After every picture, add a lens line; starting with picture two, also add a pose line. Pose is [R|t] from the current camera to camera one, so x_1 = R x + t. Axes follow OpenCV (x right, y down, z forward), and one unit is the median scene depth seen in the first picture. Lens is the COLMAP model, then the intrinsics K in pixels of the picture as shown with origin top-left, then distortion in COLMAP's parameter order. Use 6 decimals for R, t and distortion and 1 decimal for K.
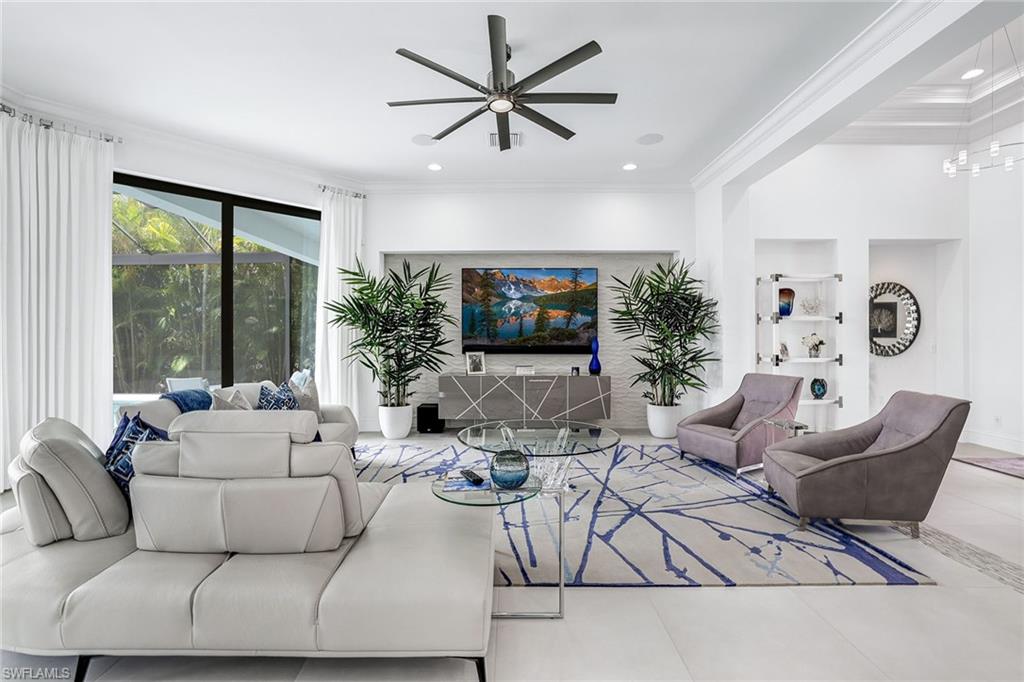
lens RADIAL K [[439.7, 0, 509.6], [0, 439.7, 338.4], [0, 0, 1]] dist [-0.018835, 0.005134]
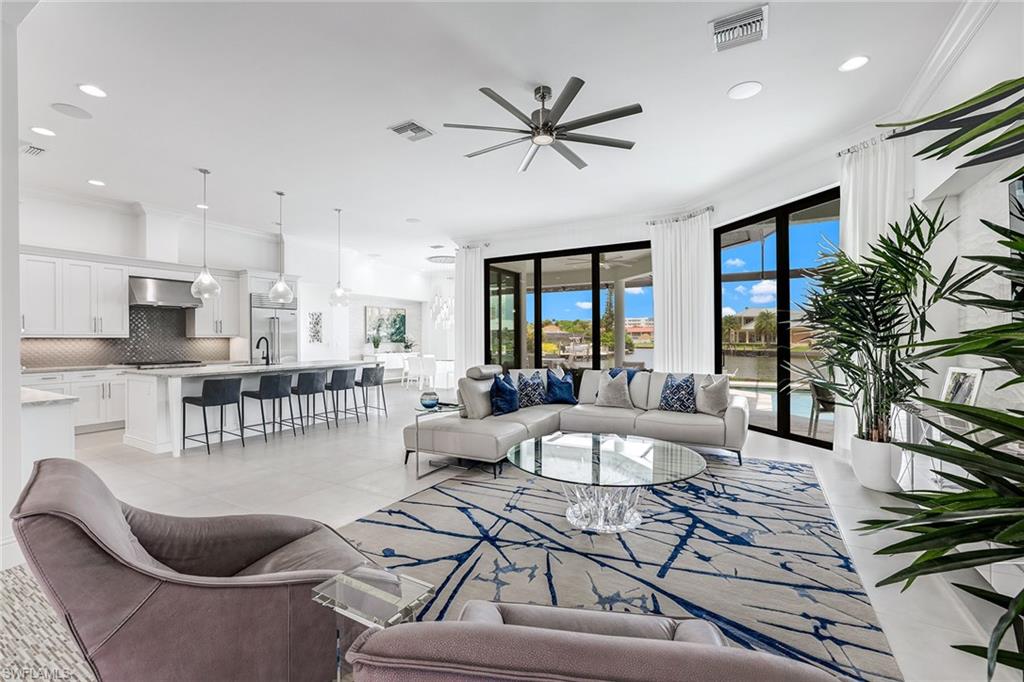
lens RADIAL K [[439.7, 0, 501.6], [0, 439.7, 338.2], [0, 0, 1]] dist [-0.018835, 0.005134]
pose [[-0.506838, 0.003744, -0.862033, 0.701356], [0.003523, 0.999991, 0.002272, -0.002067], [0.862034, -0.001885, -0.506846, 1.005309]]
